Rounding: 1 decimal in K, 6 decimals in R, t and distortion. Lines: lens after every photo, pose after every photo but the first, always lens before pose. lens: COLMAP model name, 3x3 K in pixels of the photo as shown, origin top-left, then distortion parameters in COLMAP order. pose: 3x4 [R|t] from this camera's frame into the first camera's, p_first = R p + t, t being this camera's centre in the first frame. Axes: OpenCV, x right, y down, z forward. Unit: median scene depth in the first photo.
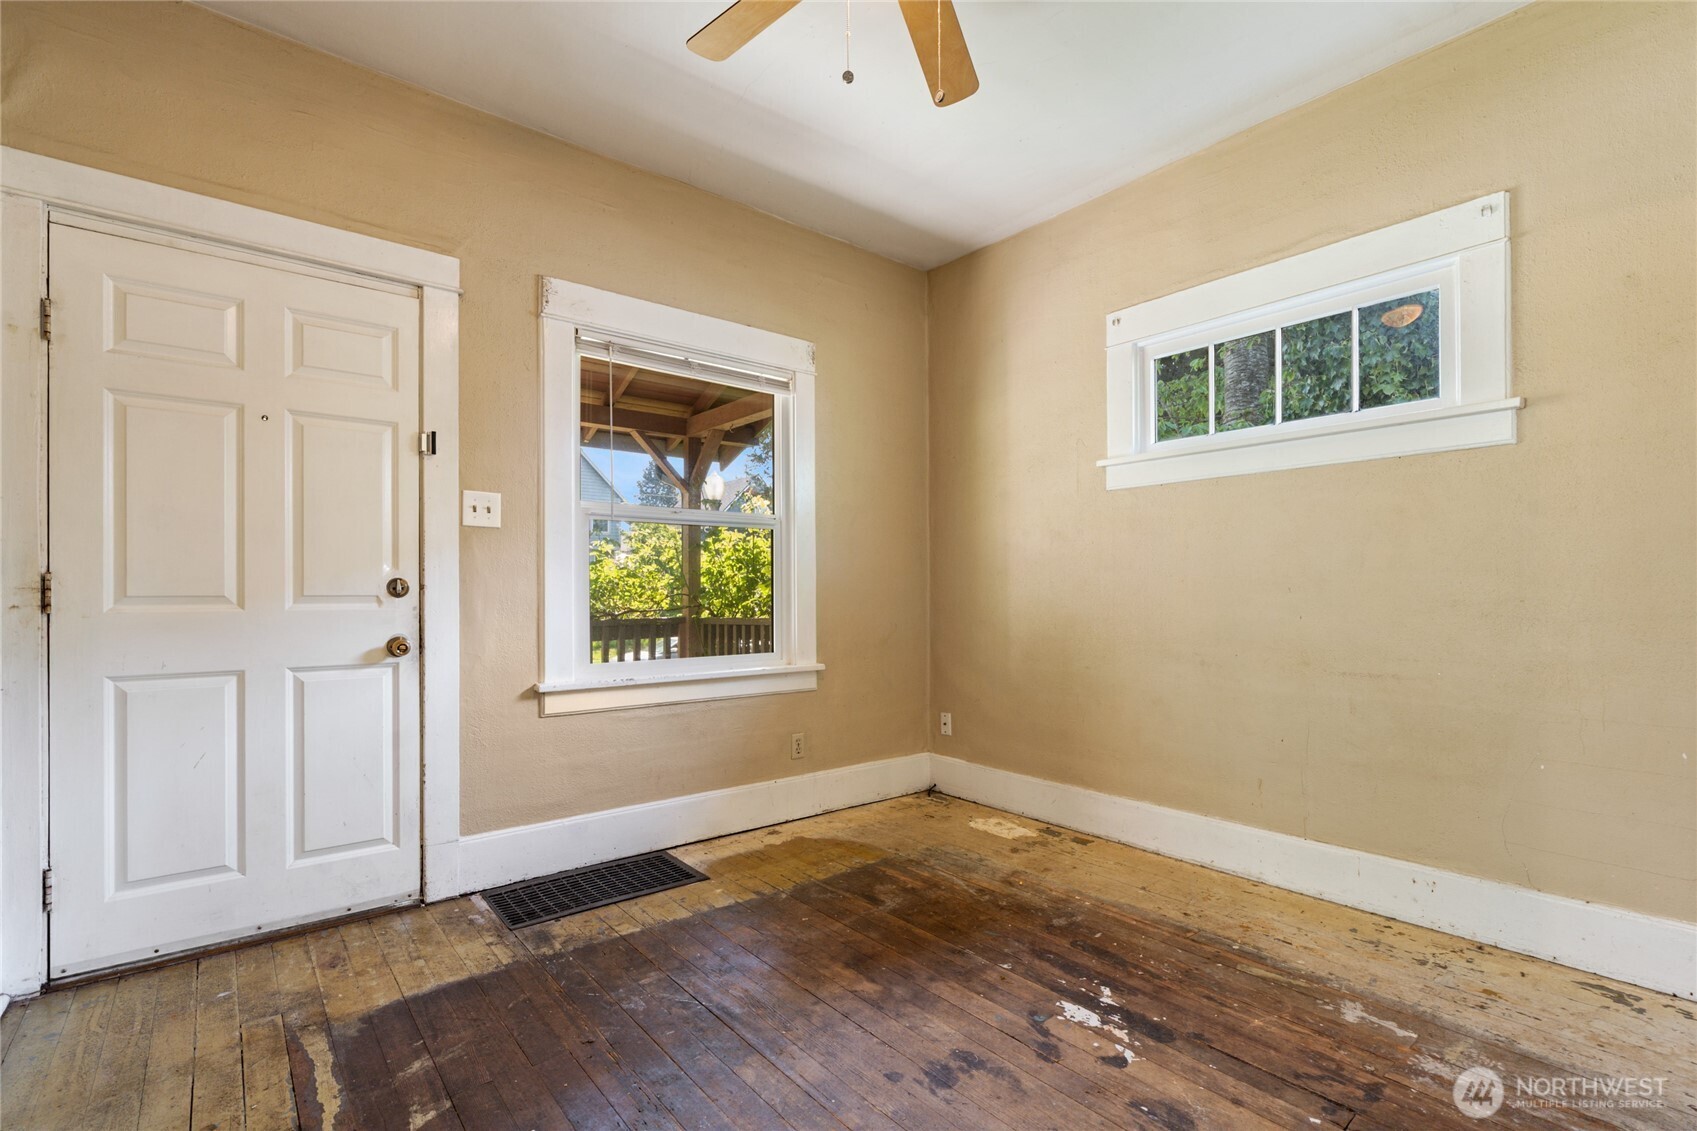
lens RADIAL K [[774.8, 0, 846.0], [0, 774.8, 586.1], [0, 0, 1]] dist [-0.003669, 0.000761]
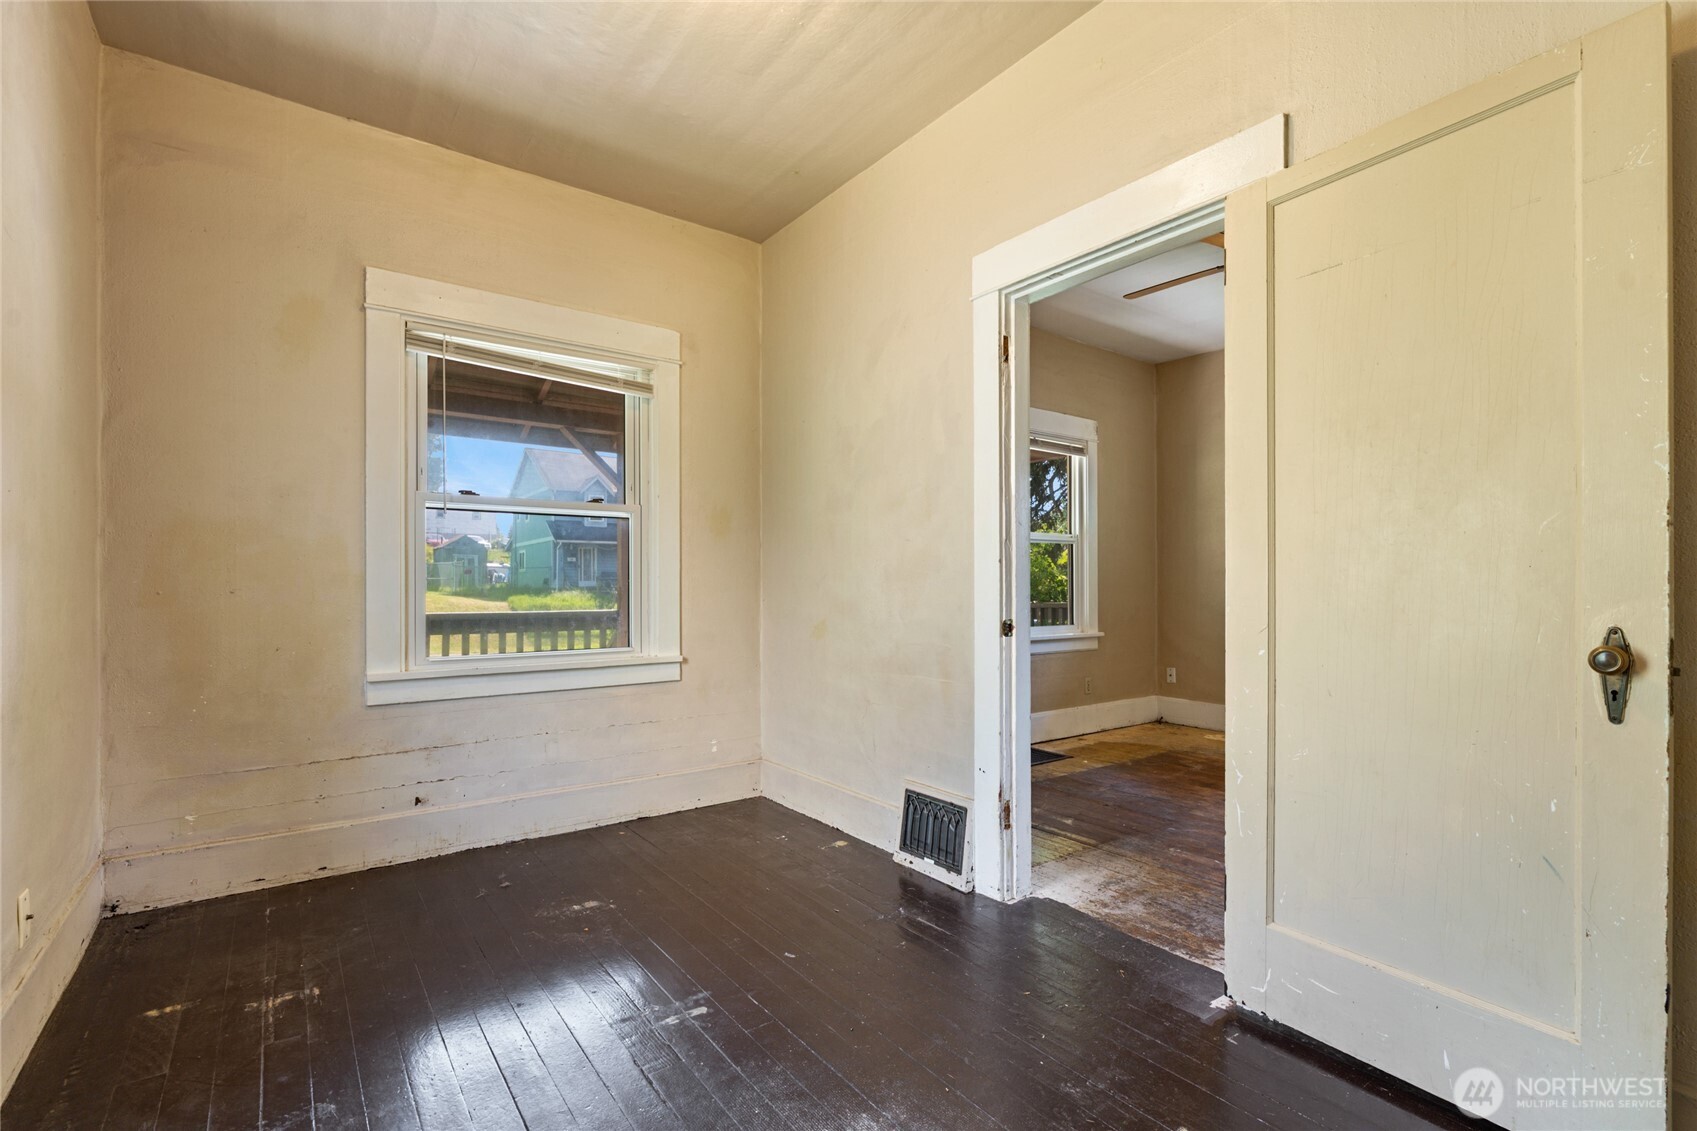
lens RADIAL K [[774.8, 0, 849.6], [0, 774.8, 577.5], [0, 0, 1]] dist [-0.003669, 0.000761]
pose [[0.999347, 0.002577, -0.036035, -0.626658], [-0.002607, 0.999996, -0.000782, -0.006367], [0.036033, 0.000875, 0.999350, -0.714756]]
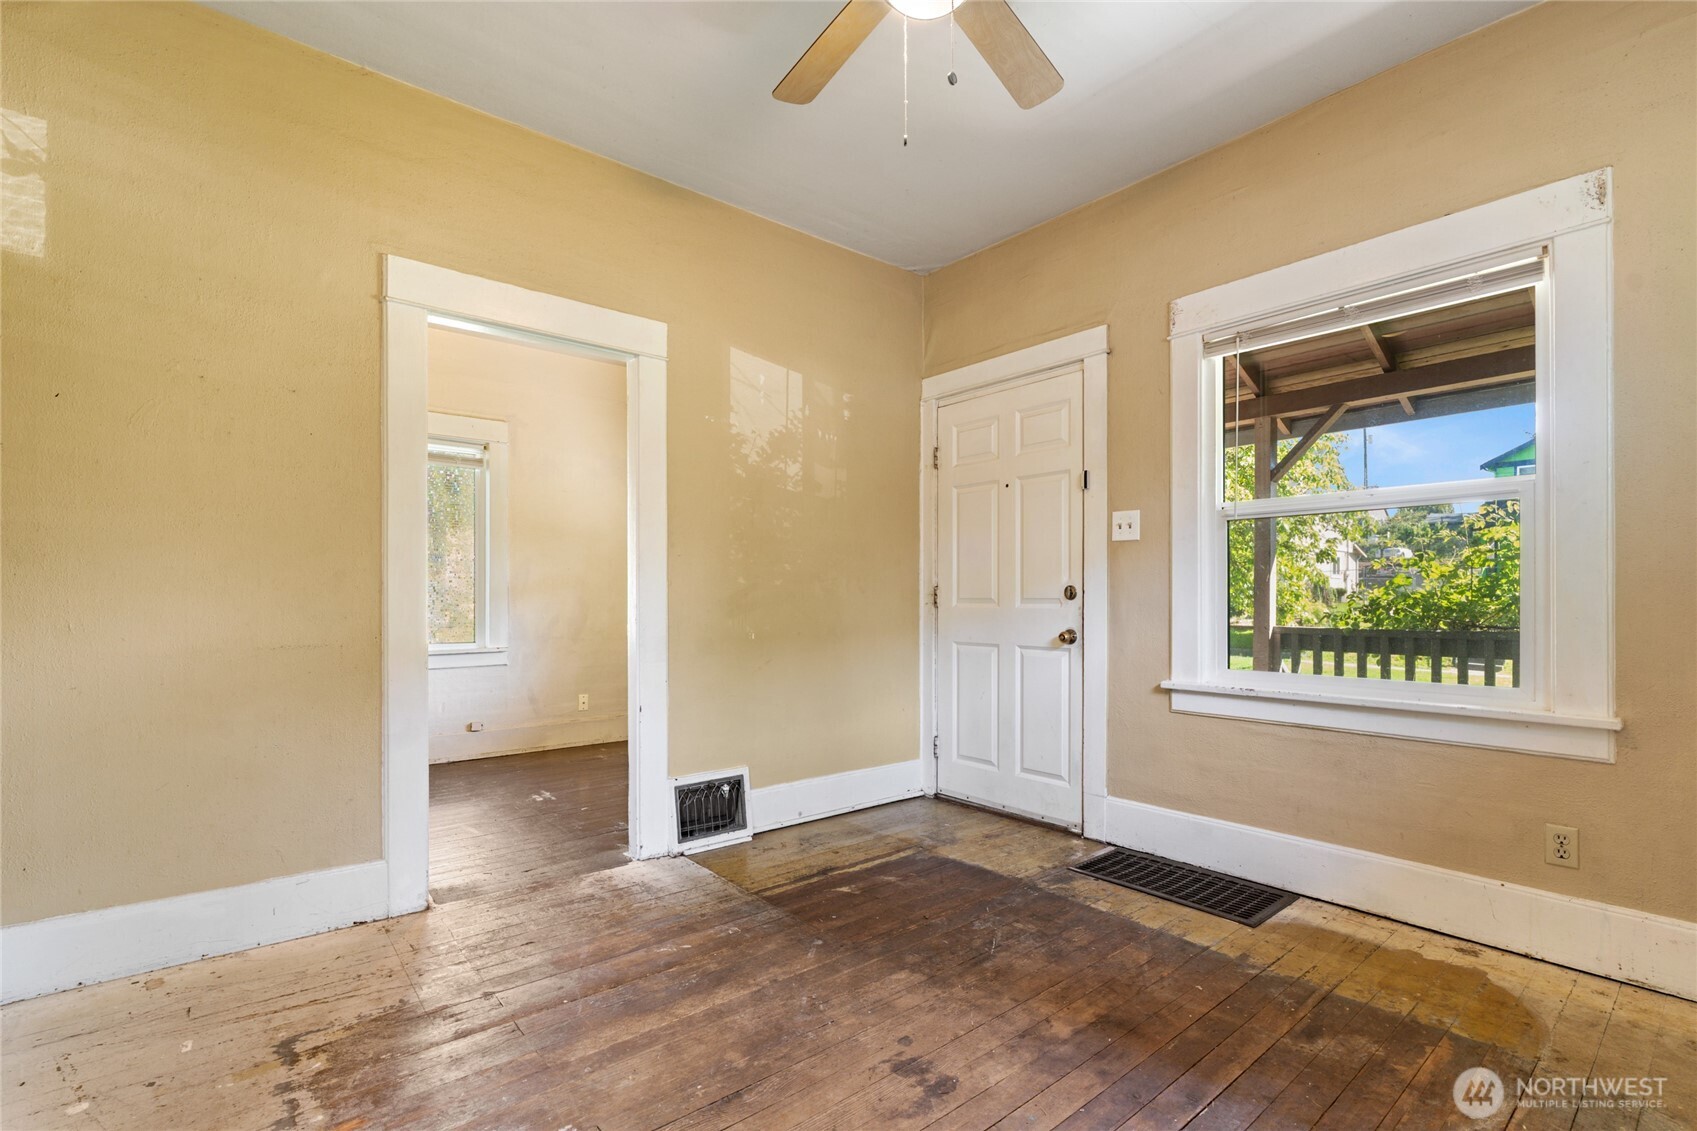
lens RADIAL K [[774.8, 0, 849.9], [0, 774.8, 593.8], [0, 0, 1]] dist [-0.003669, 0.000761]
pose [[0.014524, -0.005752, -0.999878, 0.711263], [0.007472, 0.999956, -0.005644, 0.008283], [0.999867, -0.007389, 0.014567, 0.564589]]
